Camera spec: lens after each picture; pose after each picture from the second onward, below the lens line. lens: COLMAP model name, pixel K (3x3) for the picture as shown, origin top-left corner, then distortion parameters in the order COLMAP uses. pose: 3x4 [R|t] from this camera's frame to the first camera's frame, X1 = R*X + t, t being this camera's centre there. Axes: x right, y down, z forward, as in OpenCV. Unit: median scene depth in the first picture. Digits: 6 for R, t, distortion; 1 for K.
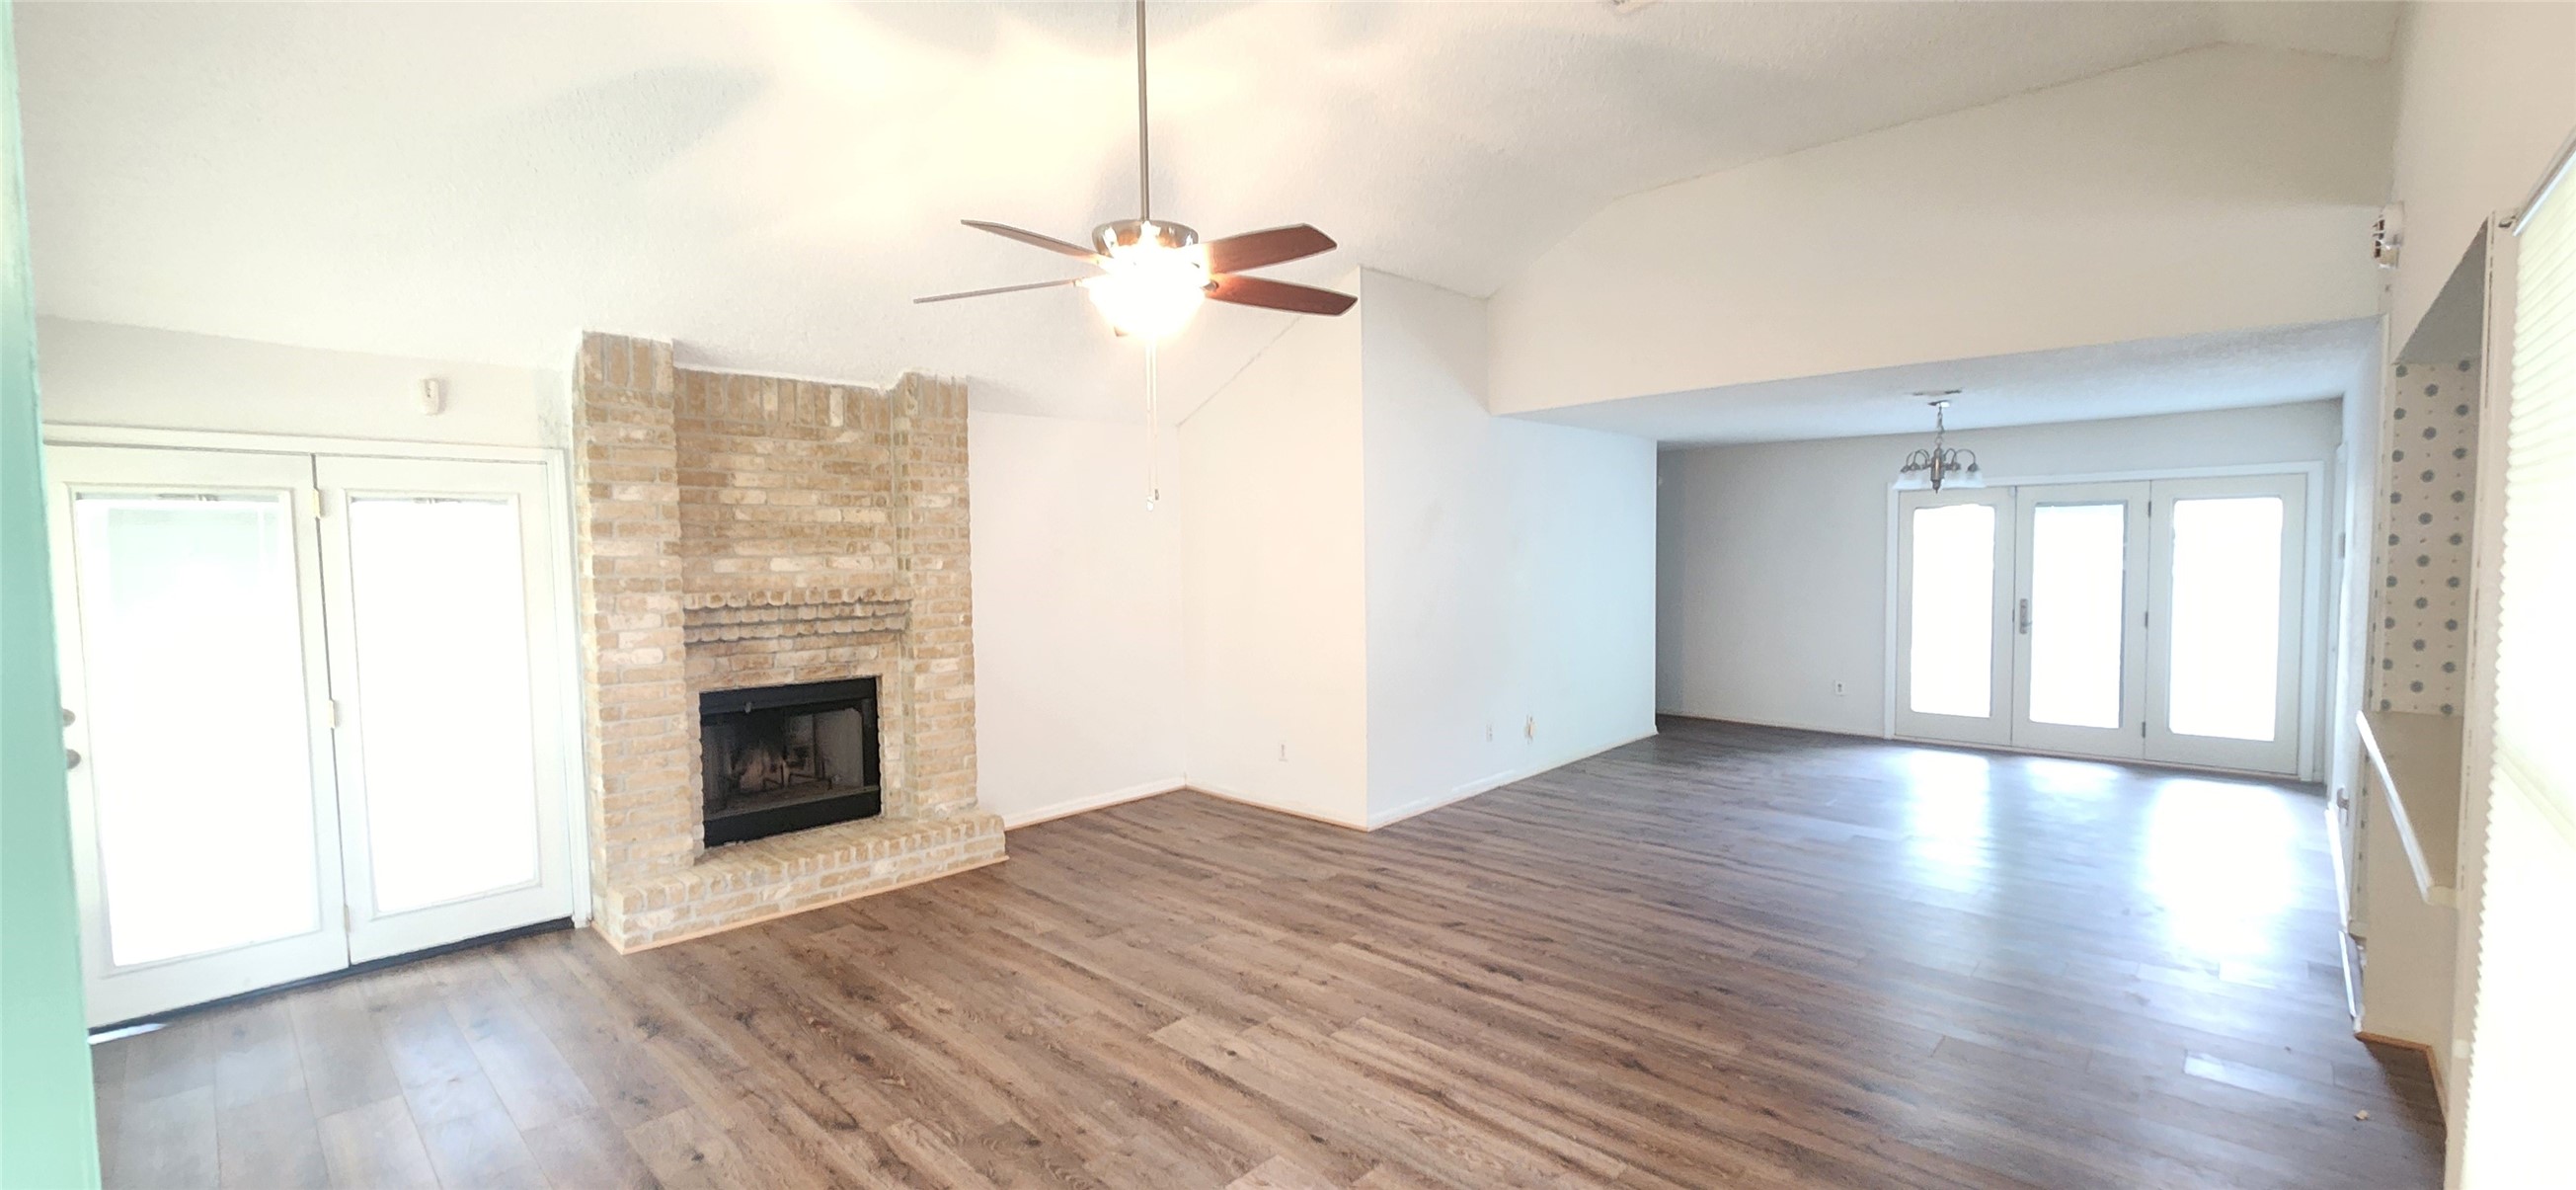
lens RADIAL K [[1033.8, 0, 1297.7], [0, 1033.8, 602.4], [0, 0, 1]] dist [-0.011562, -0.000035]
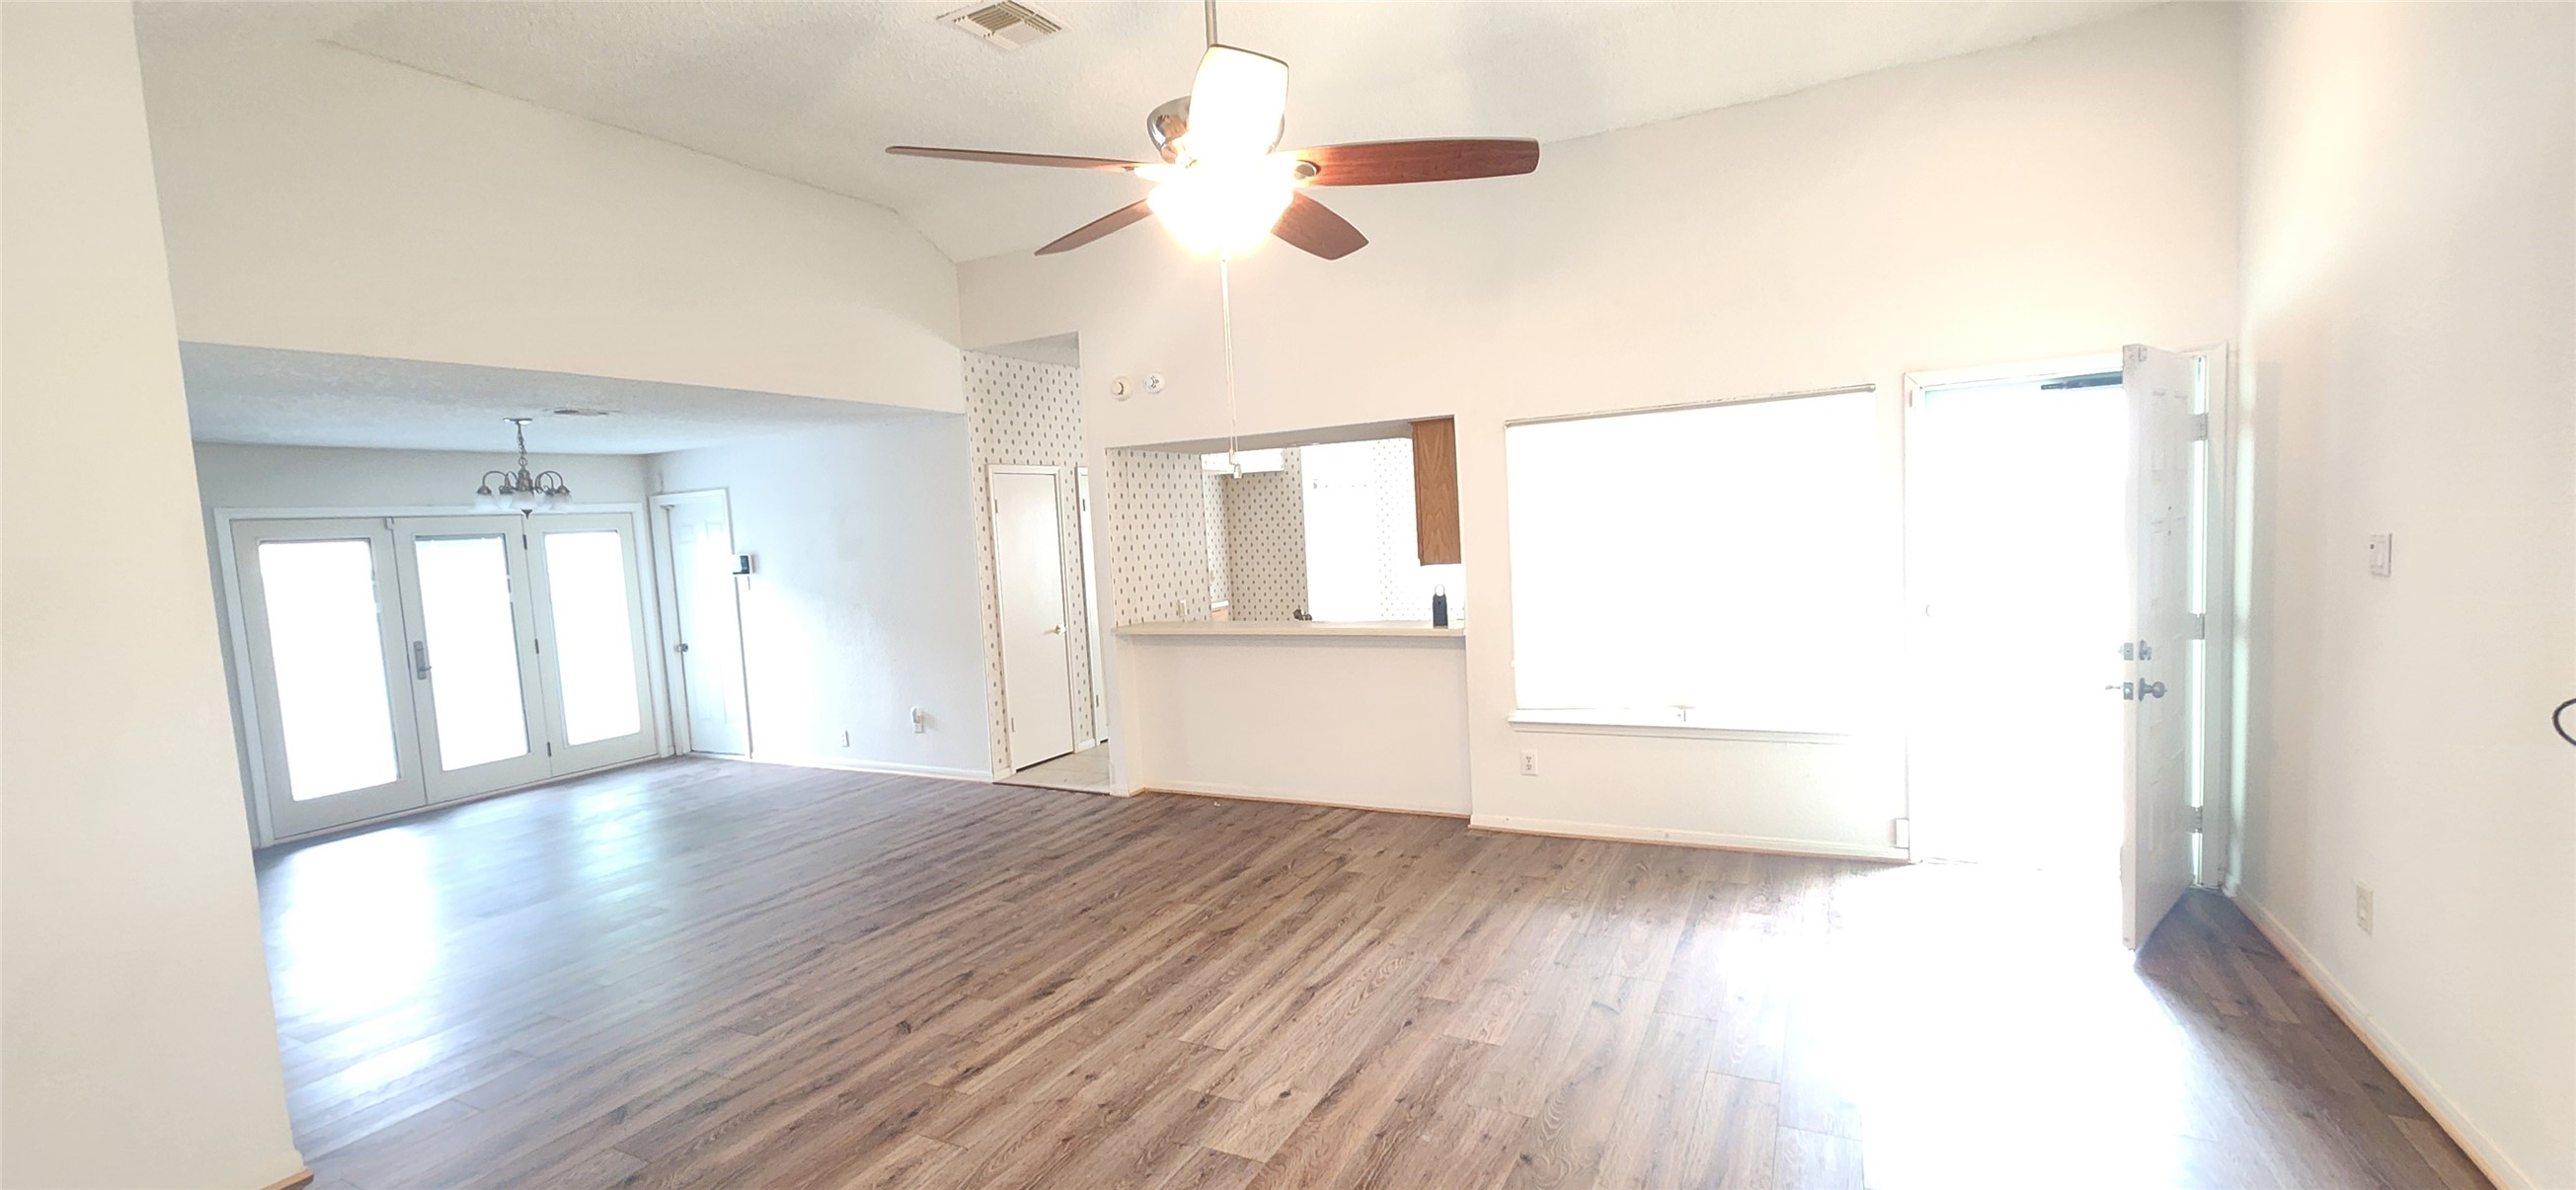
lens RADIAL K [[1033.8, 0, 1297.7], [0, 1033.8, 602.4], [0, 0, 1]] dist [-0.011562, -0.000035]
pose [[-0.267893, -0.046321, 0.962335, -0.721326], [0.111031, 0.990704, 0.078595, -0.043382], [-0.957030, 0.127904, -0.260259, 0.928952]]
